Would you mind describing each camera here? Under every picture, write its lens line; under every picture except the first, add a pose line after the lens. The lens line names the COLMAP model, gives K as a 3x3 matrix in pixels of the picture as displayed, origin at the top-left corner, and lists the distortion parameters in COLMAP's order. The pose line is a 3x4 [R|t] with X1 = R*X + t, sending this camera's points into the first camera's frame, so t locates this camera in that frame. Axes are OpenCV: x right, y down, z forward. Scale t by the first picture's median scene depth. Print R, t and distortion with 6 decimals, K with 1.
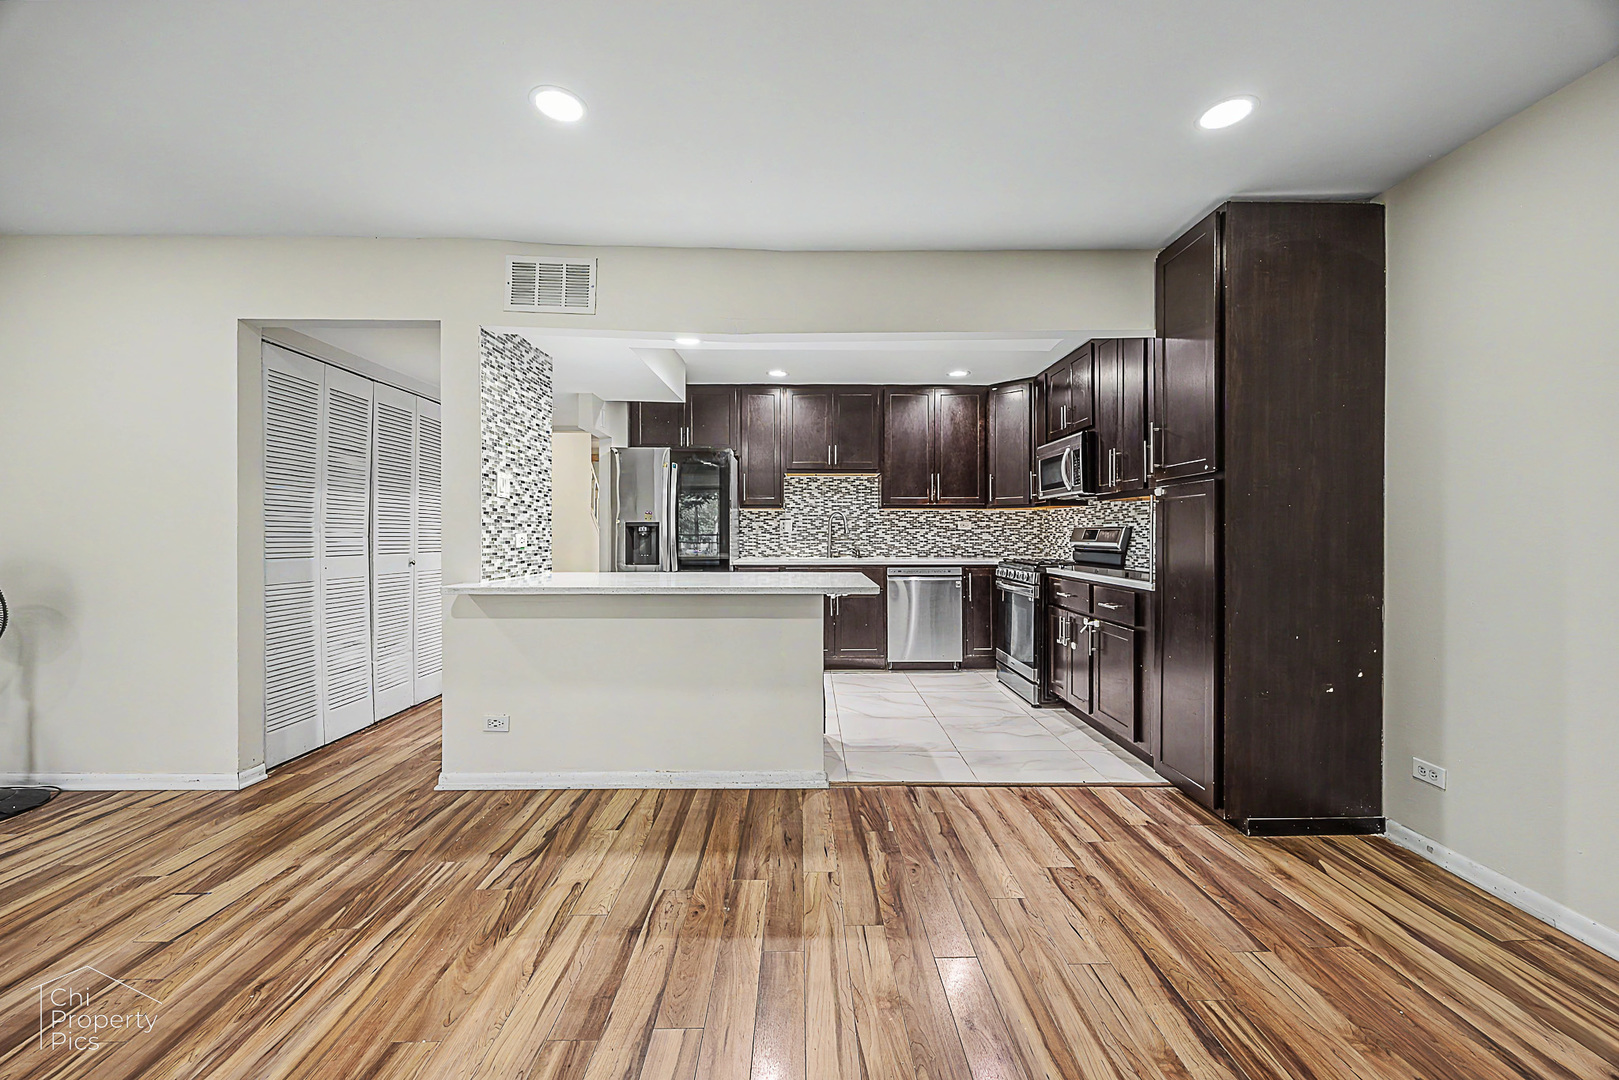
lens RADIAL K [[623.9, 0, 813.4], [0, 623.9, 533.2], [0, 0, 1]] dist [-0.002131, -0.000151]
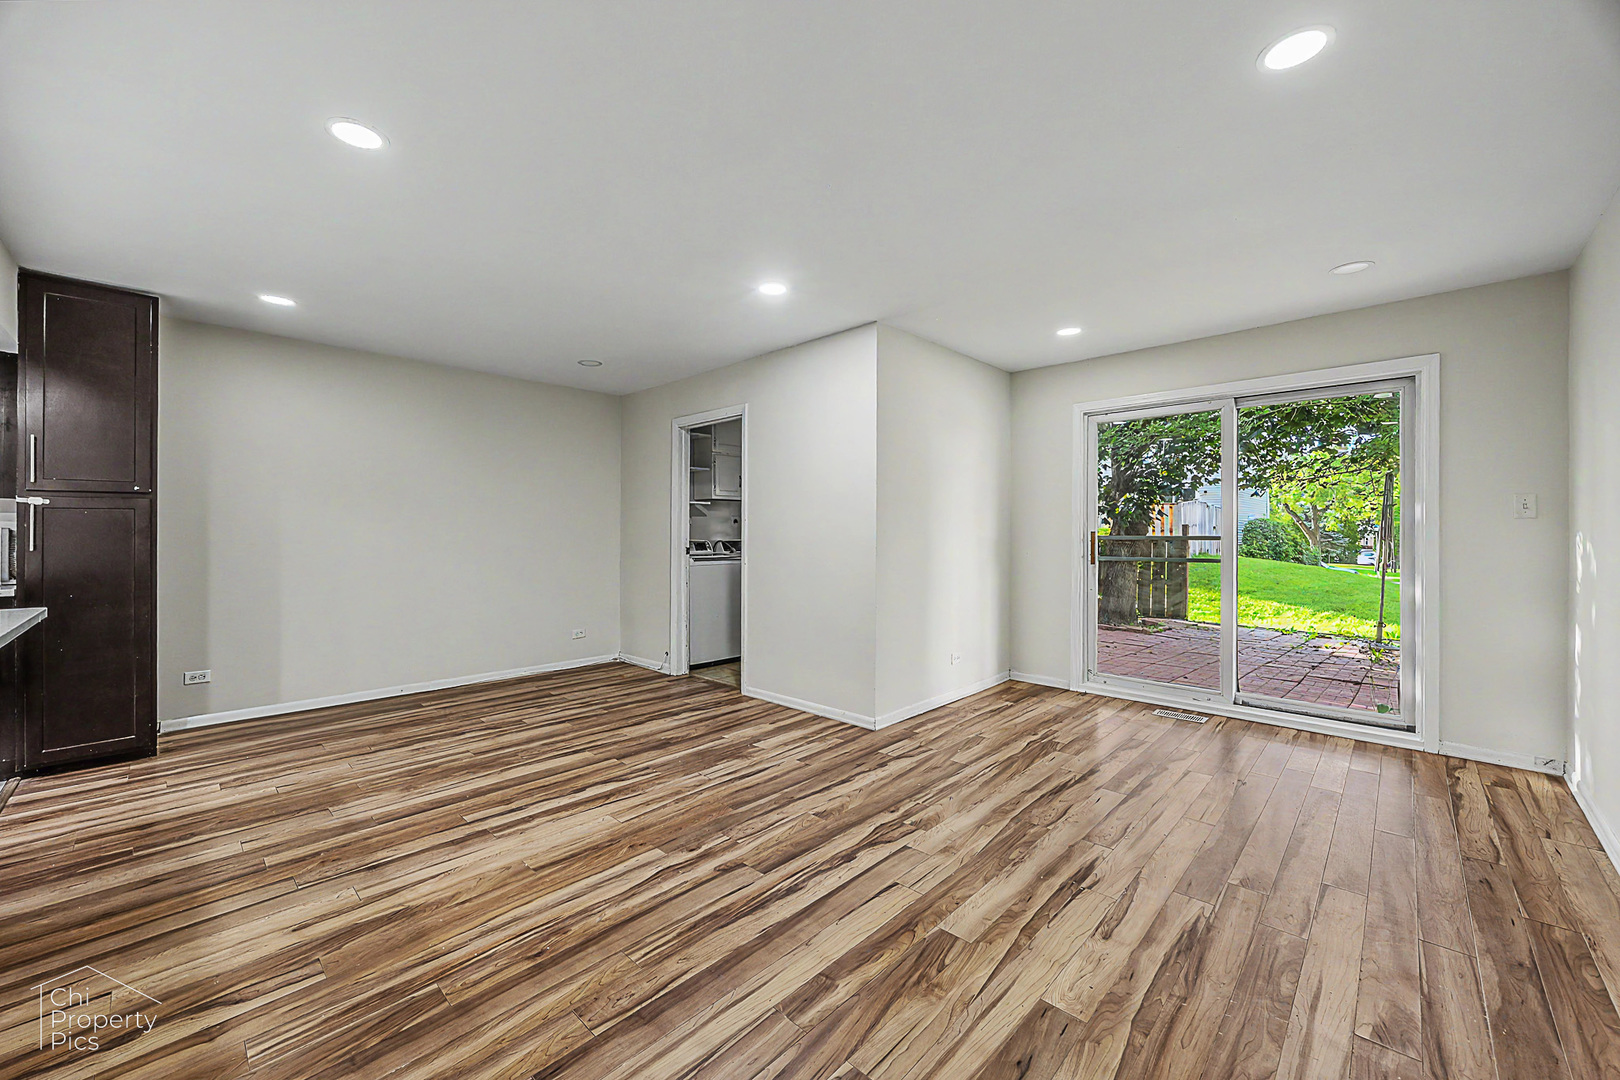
lens RADIAL K [[624.3, 0, 813.9], [0, 624.3, 533.2], [0, 0, 1]] dist [-0.002131, -0.000151]
pose [[-0.709672, -0.003386, 0.704524, -1.423964], [0.003084, 0.999964, 0.007912, -0.021079], [-0.704525, 0.007787, -0.709636, 1.013154]]
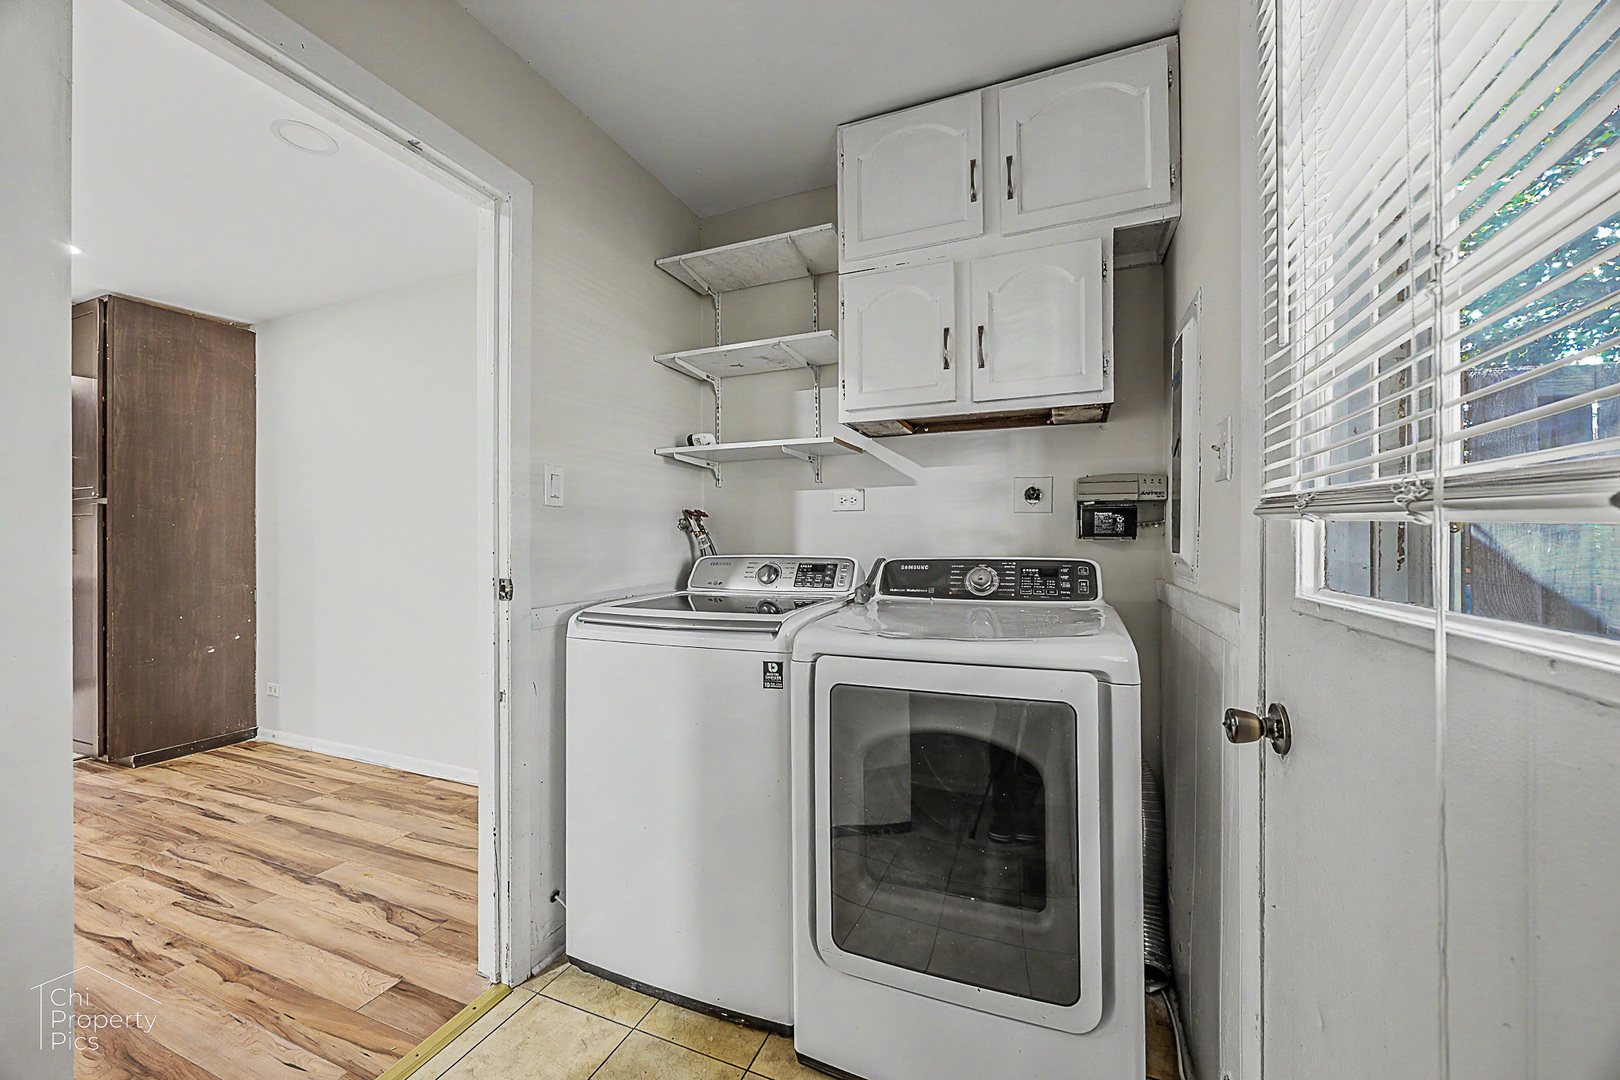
lens RADIAL K [[621.6, 0, 810.0], [0, 621.6, 540.0], [0, 0, 1]] dist [-0.001025, -0.000072]
pose [[0.399981, 0.000795, 0.916523, 0.055794], [0.007949, 0.999959, -0.004336, 0.008277], [-0.916489, 0.009020, 0.399958, -0.967670]]
